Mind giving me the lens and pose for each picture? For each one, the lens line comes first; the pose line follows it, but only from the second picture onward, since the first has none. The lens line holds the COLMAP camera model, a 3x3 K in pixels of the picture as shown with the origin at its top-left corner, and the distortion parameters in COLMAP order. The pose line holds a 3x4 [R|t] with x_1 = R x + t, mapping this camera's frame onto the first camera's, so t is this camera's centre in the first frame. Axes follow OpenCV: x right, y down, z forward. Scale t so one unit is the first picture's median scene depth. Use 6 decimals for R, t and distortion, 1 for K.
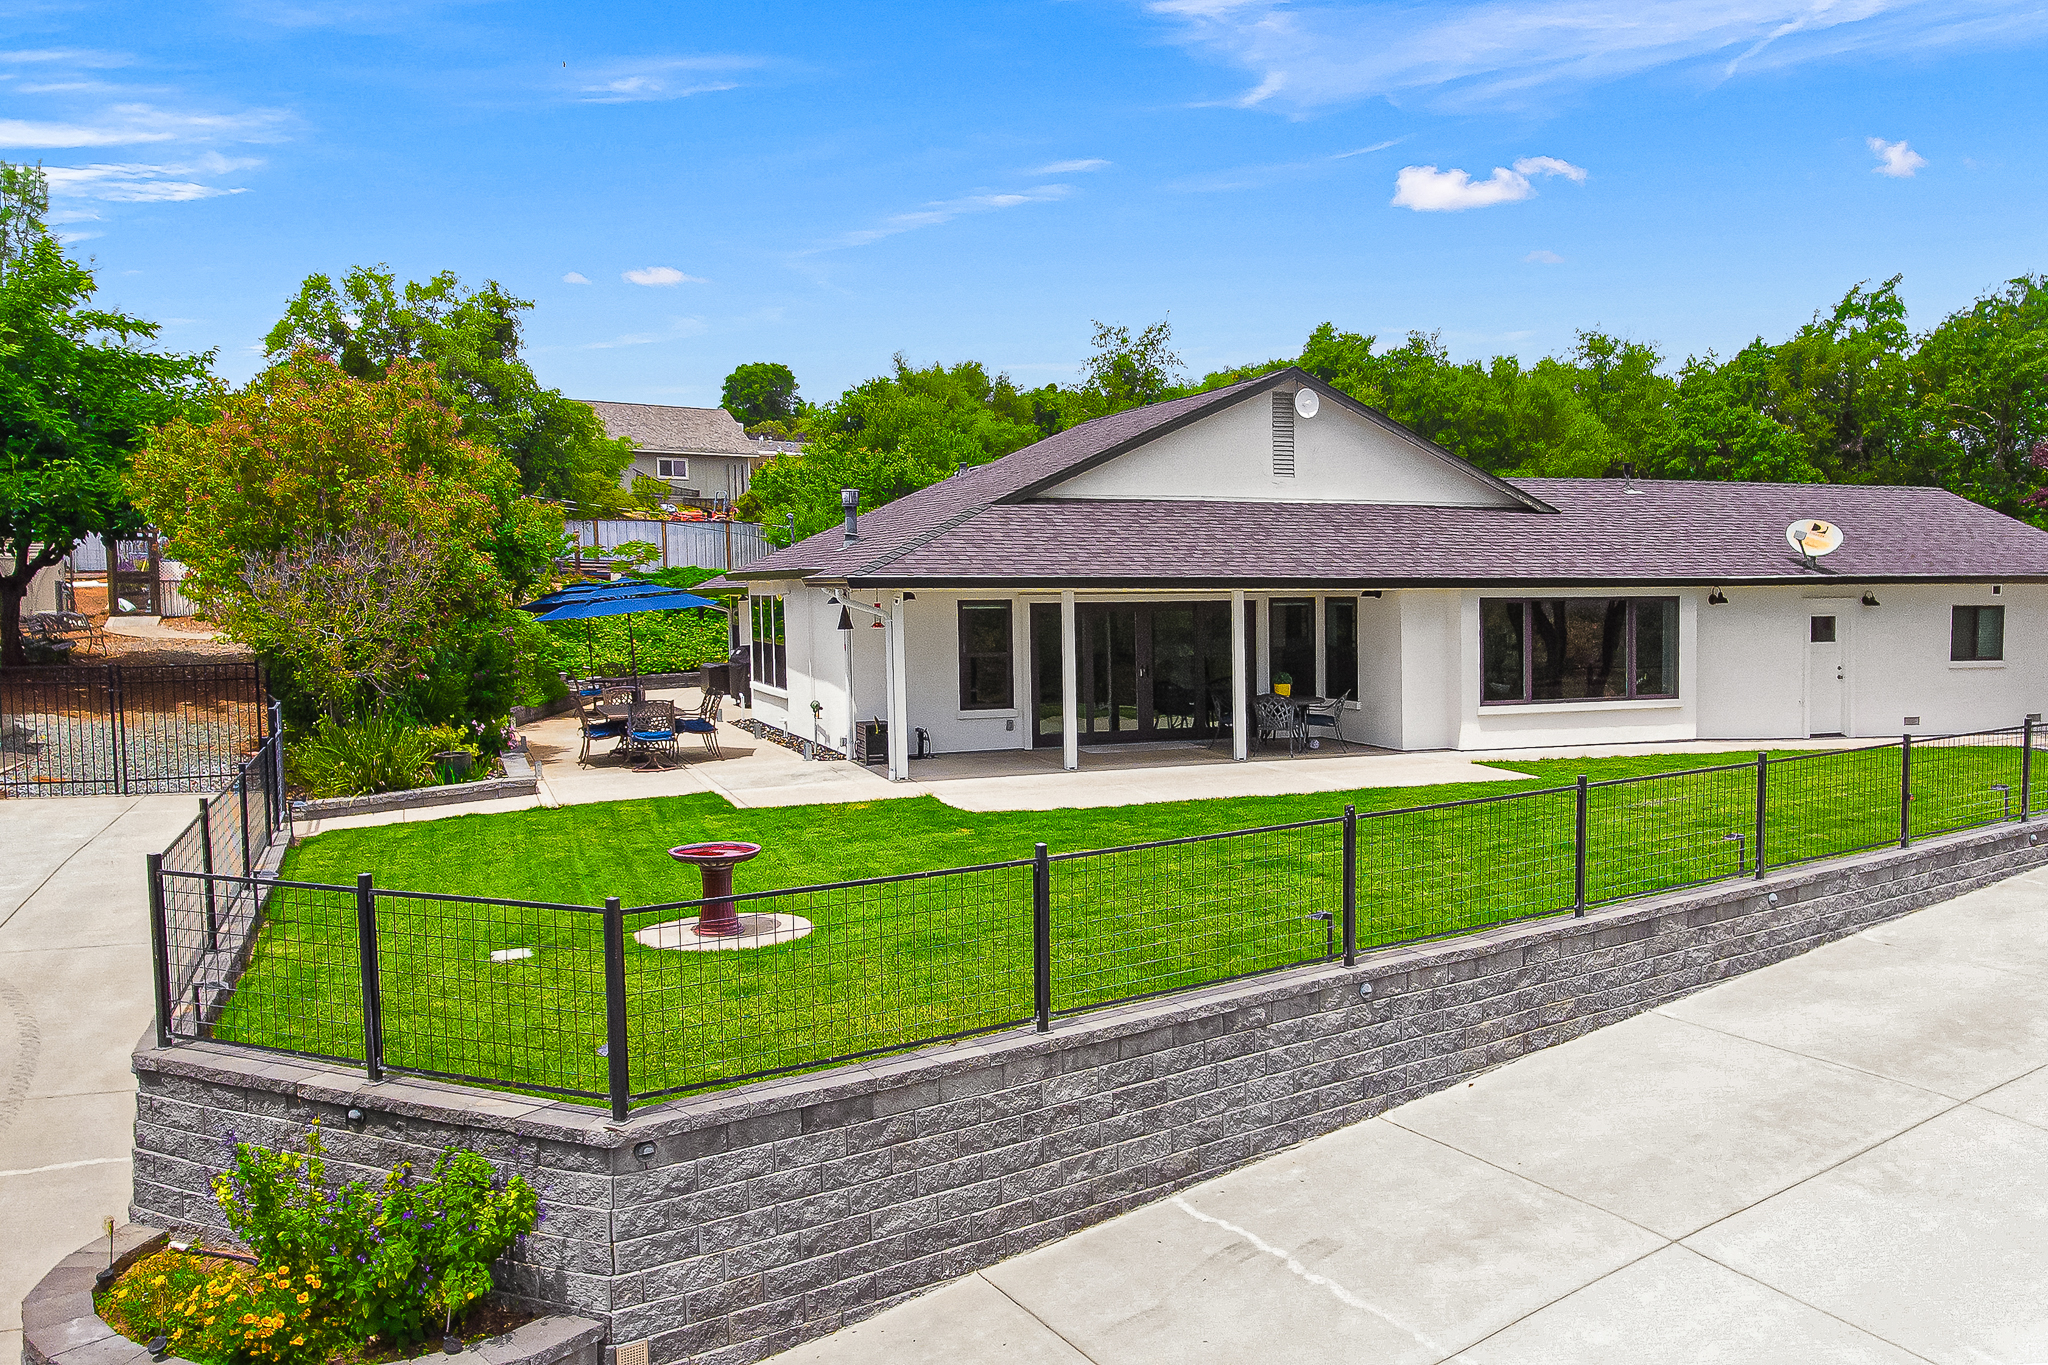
lens RADIAL K [[1557.8, 0, 1026.9], [0, 1557.8, 745.2], [0, 0, 1]] dist [0.000558, -0.001207]
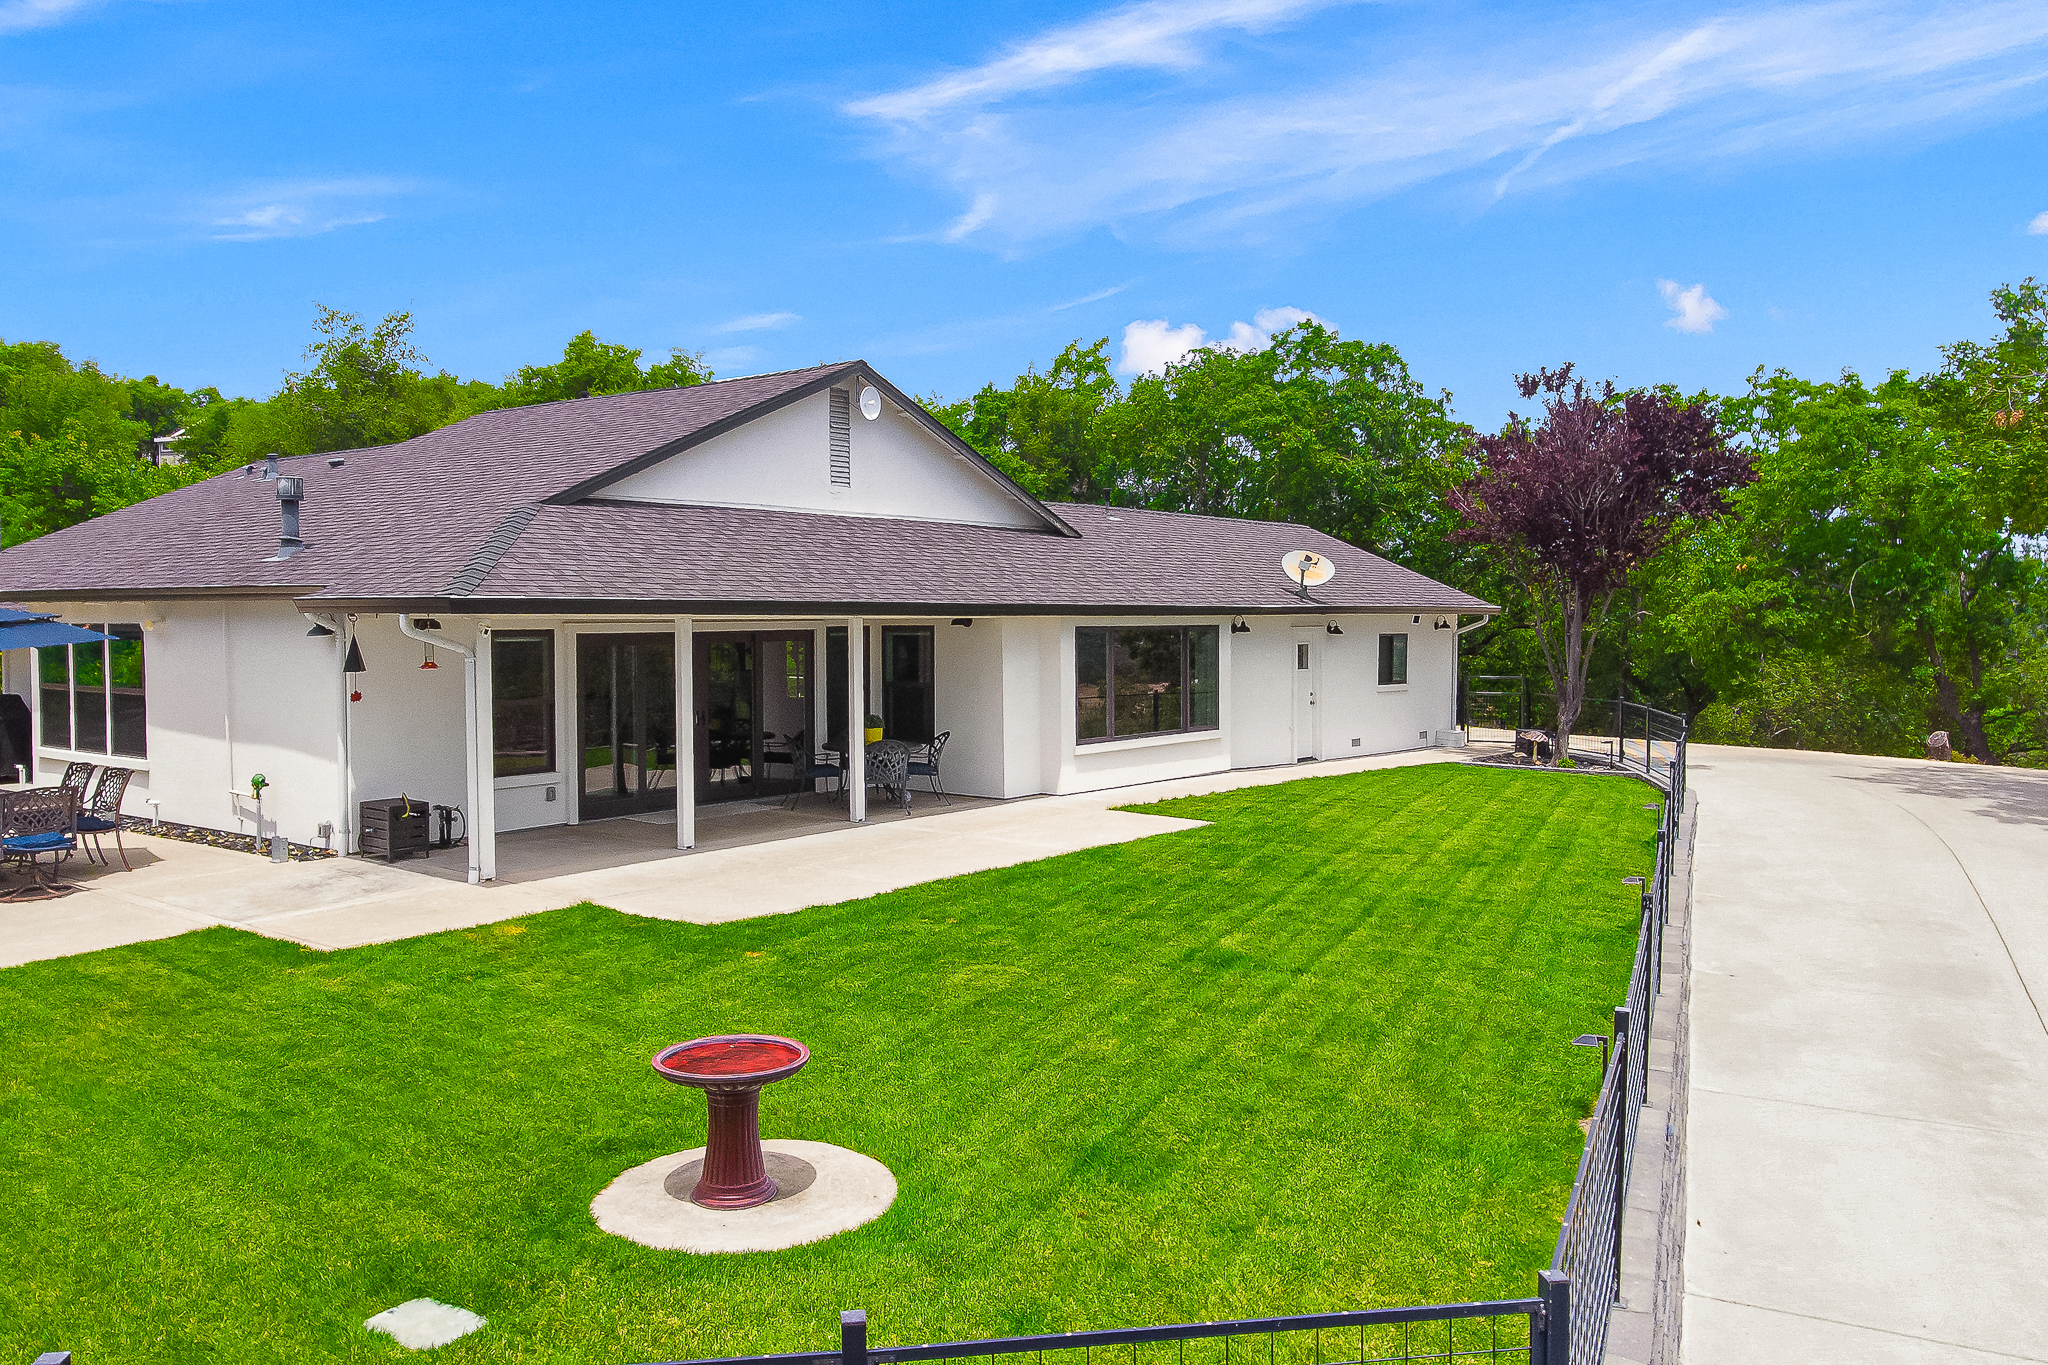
lens RADIAL K [[1584.1, 0, 993.8], [0, 1584.1, 675.3], [0, 0, 1]] dist [0.007104, 0.005290]
pose [[0.858945, -0.015855, 0.511823, -0.214758], [0.048670, 0.997523, -0.050778, -0.020240], [-0.509751, 0.068526, 0.857589, 0.217497]]
